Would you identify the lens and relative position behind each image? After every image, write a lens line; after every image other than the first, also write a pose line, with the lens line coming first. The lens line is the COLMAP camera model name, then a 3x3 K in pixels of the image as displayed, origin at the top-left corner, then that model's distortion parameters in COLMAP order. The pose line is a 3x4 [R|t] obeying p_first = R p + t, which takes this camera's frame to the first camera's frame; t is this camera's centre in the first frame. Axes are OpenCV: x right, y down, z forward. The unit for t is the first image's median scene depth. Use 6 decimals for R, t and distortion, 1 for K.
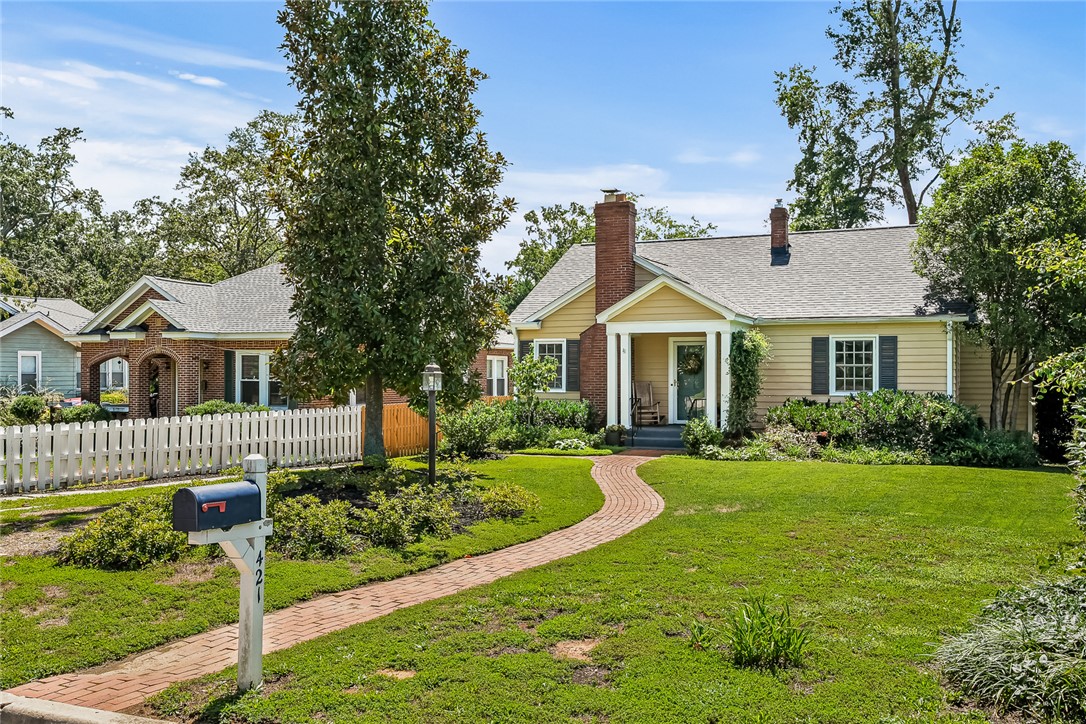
lens RADIAL K [[884.4, 0, 543.2], [0, 884.4, 361.3], [0, 0, 1]] dist [-0.006334, -0.003047]
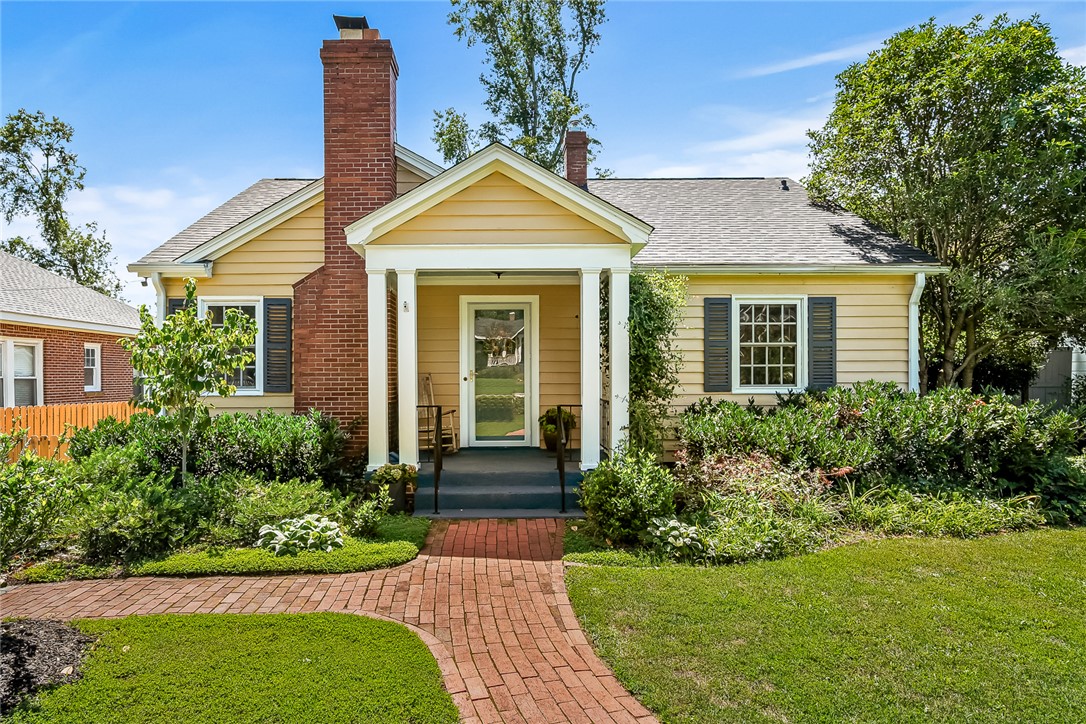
lens RADIAL K [[748.7, 0, 543.2], [0, 748.7, 367.3], [0, 0, 1]] dist [-0.011838, -0.000529]
pose [[0.914094, -0.001938, 0.405497, -0.003472], [0.001047, 0.999997, 0.002420, 0.019493], [-0.405500, -0.001788, 0.914093, 0.592610]]
